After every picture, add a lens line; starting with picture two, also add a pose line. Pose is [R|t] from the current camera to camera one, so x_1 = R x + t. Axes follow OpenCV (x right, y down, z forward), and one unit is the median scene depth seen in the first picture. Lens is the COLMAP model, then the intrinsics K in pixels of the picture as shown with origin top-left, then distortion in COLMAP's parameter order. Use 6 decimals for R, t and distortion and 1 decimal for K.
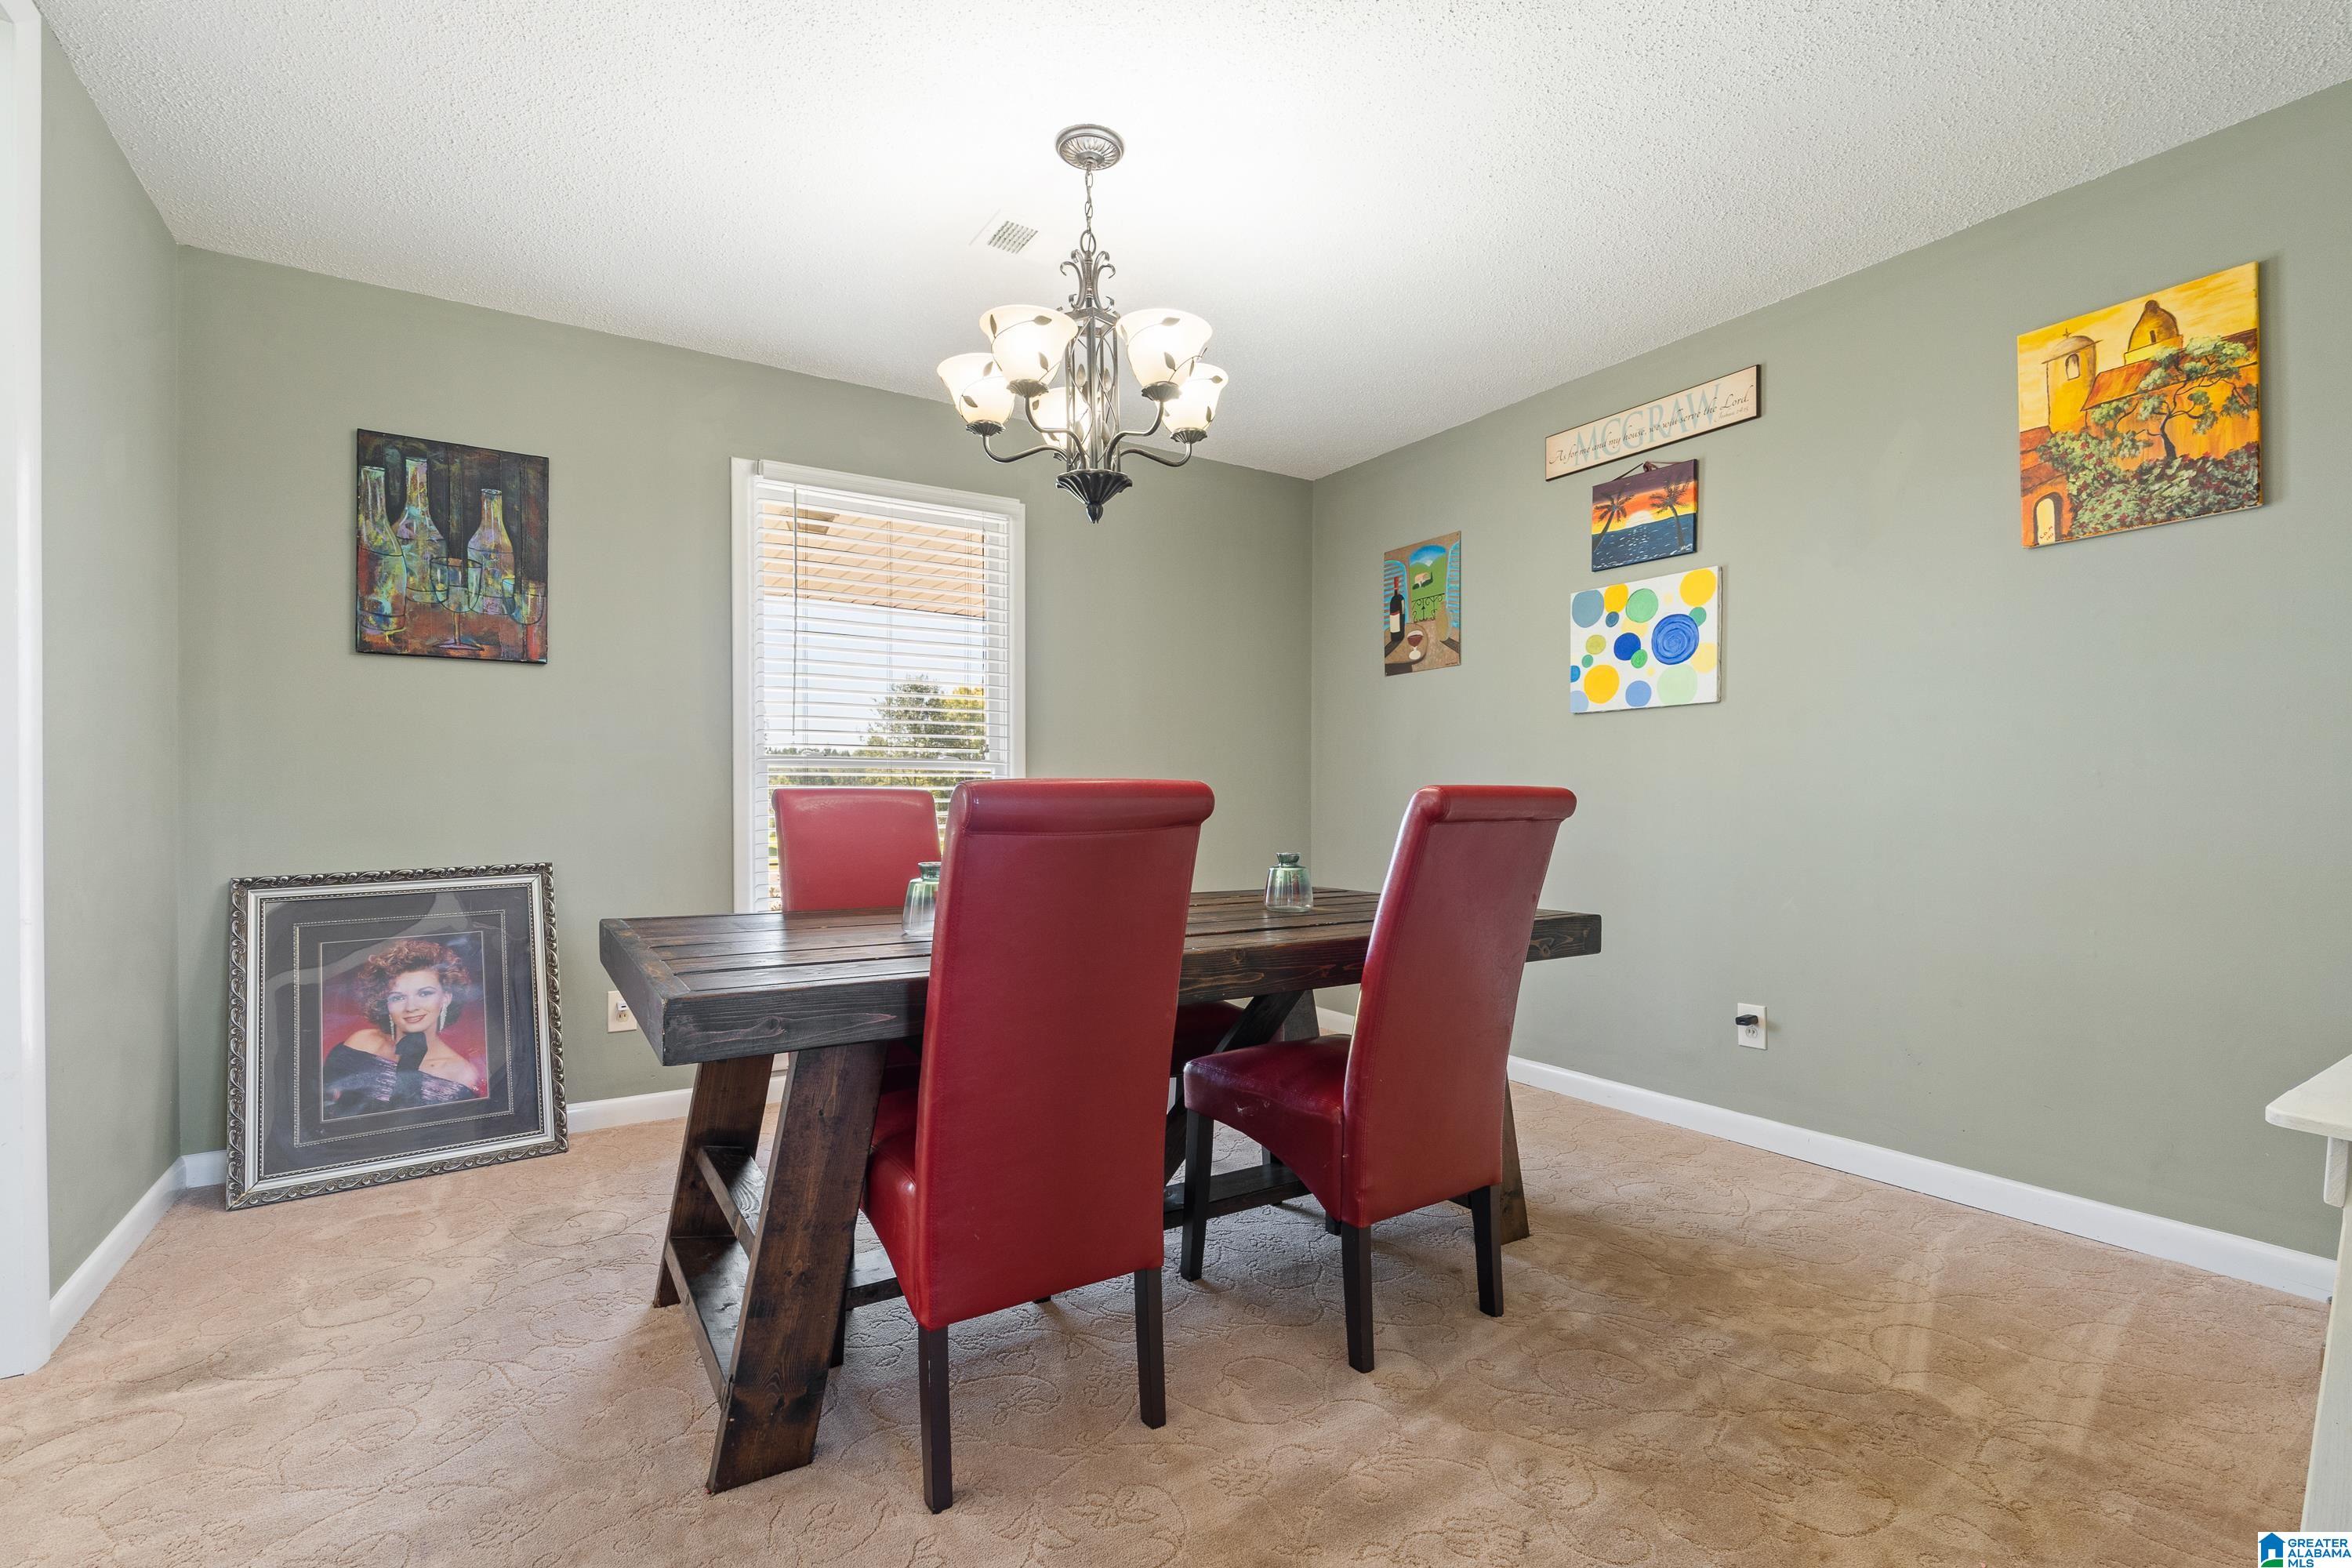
lens RADIAL K [[1050.1, 0, 1173.1], [0, 1050.1, 791.9], [0, 0, 1]] dist [0.004550, 0.000114]
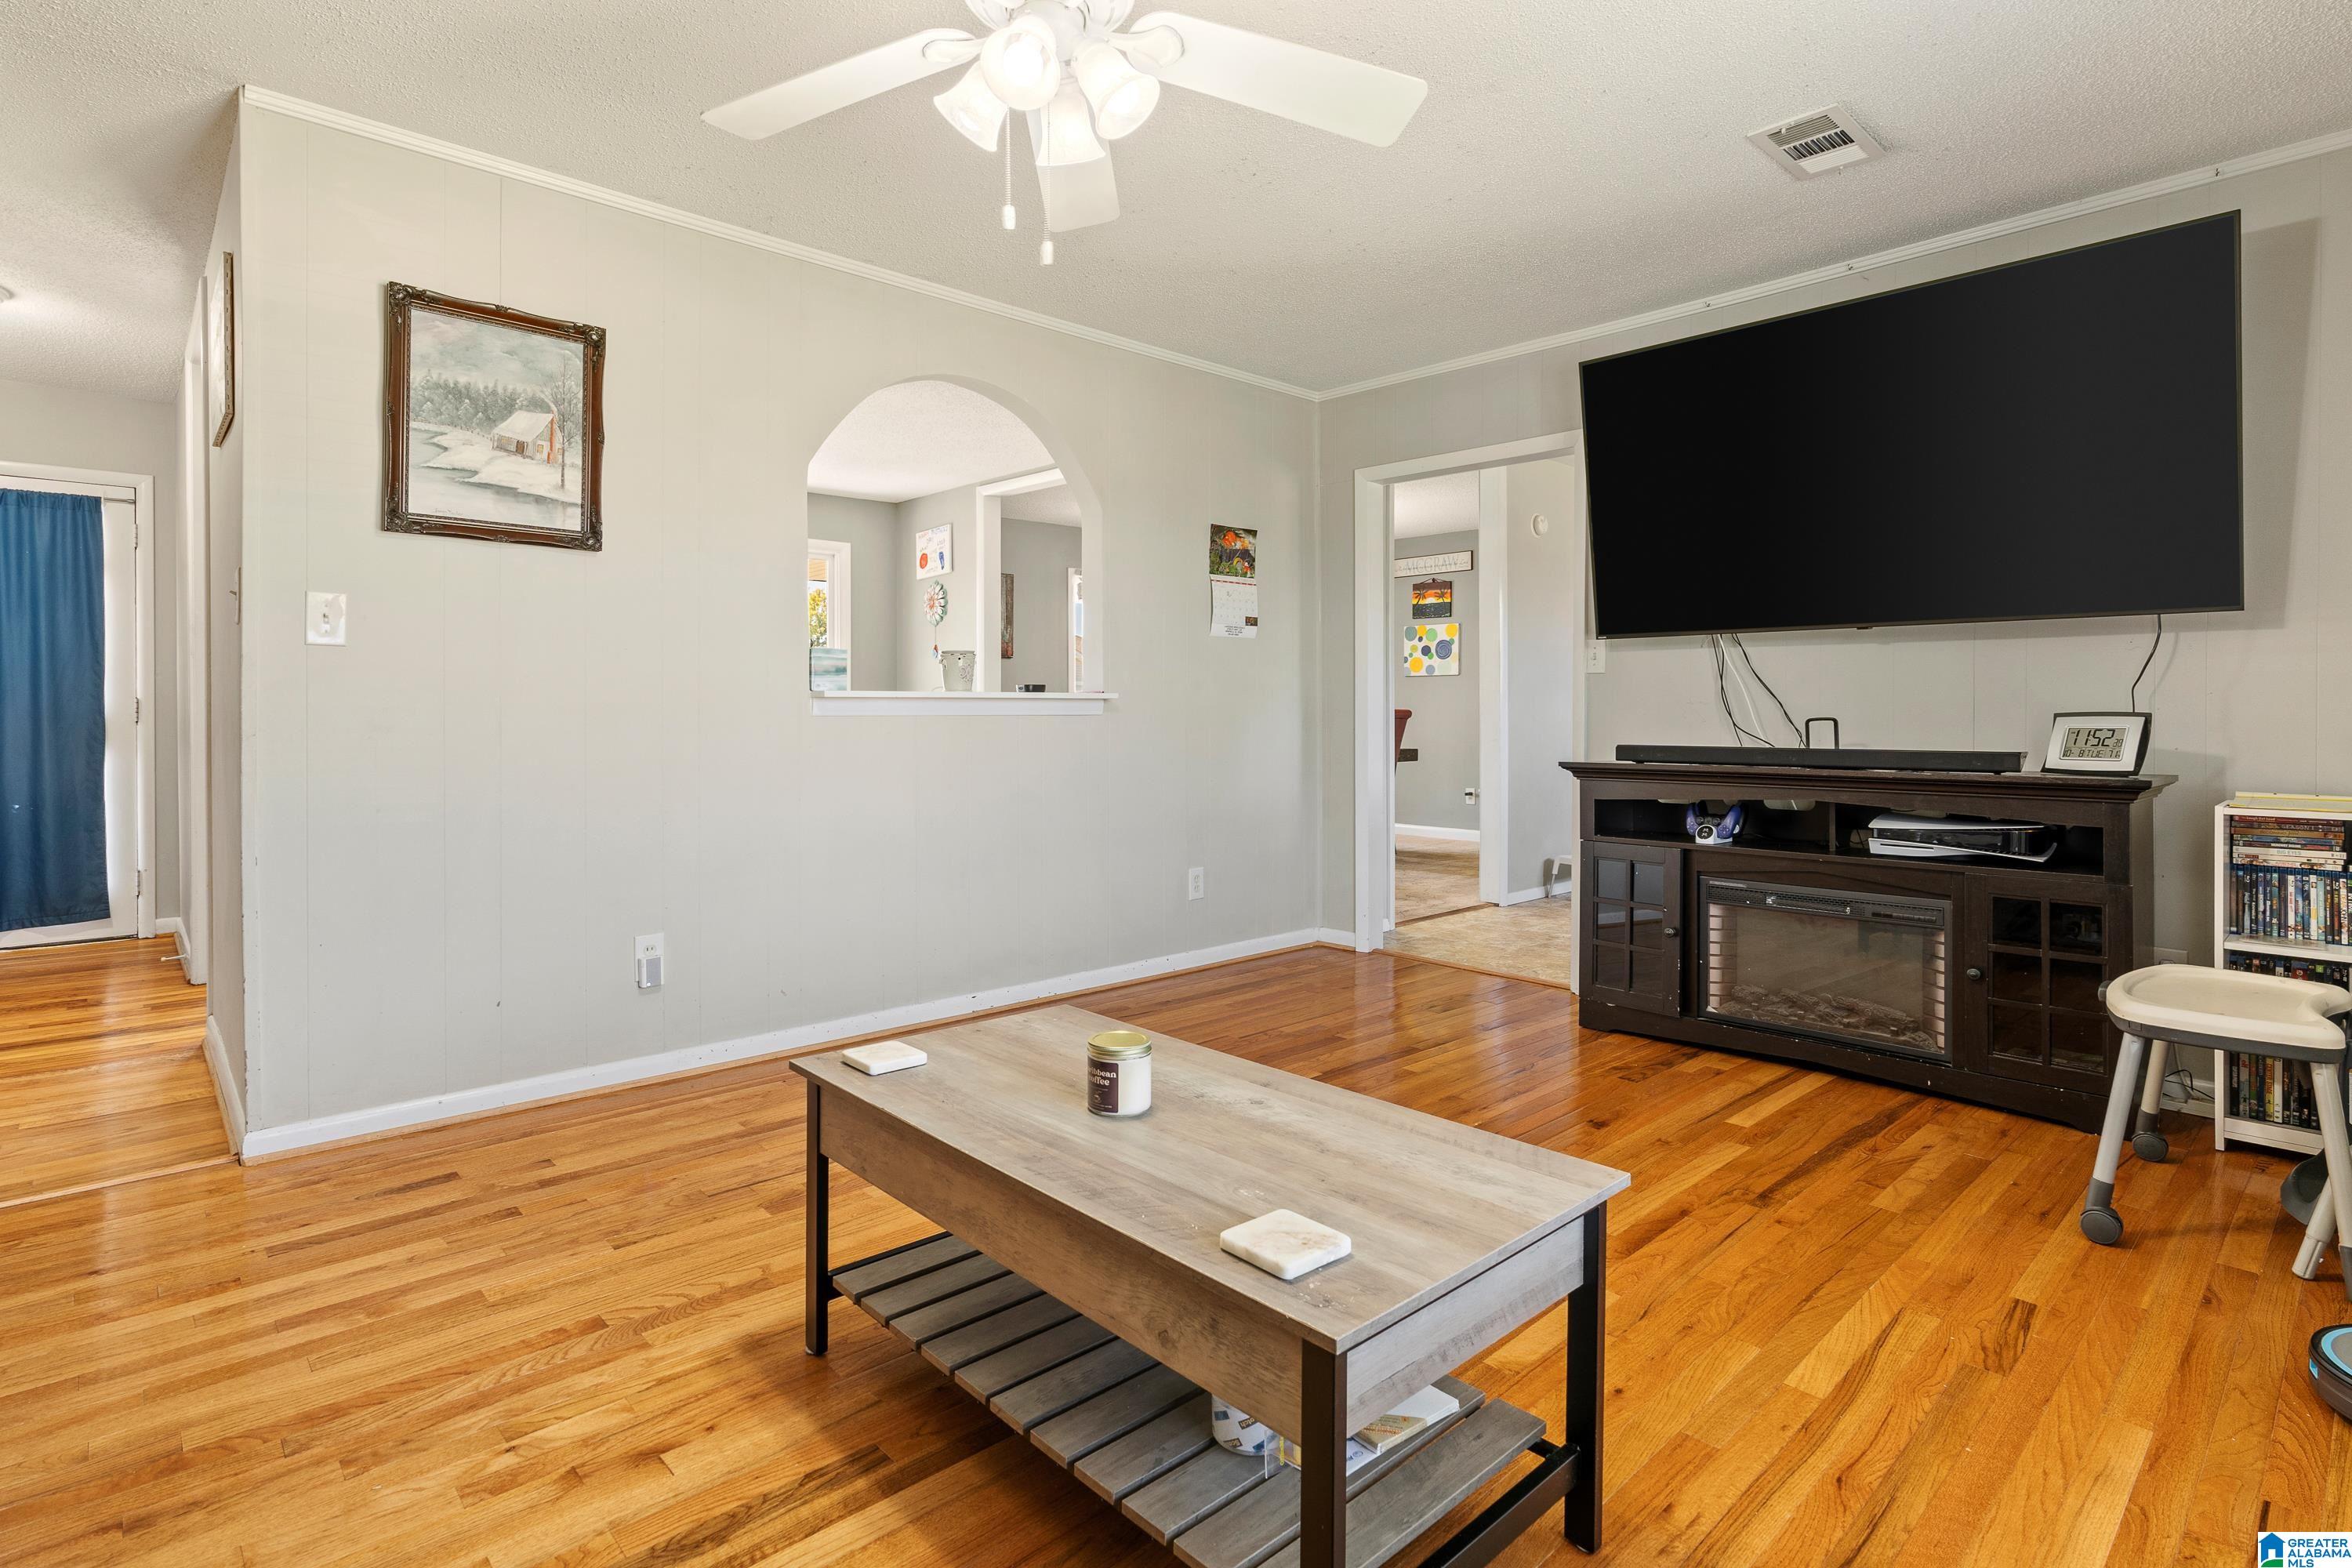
lens RADIAL K [[1156.2, 0, 1147.7], [0, 1156.2, 717.9], [0, 0, 1]] dist [-0.001009, 0.000679]
pose [[0.984984, -0.001860, 0.172638, -0.711707], [0.001199, 0.999992, 0.003930, 0.010255], [-0.172644, -0.003664, 0.984977, -1.632337]]
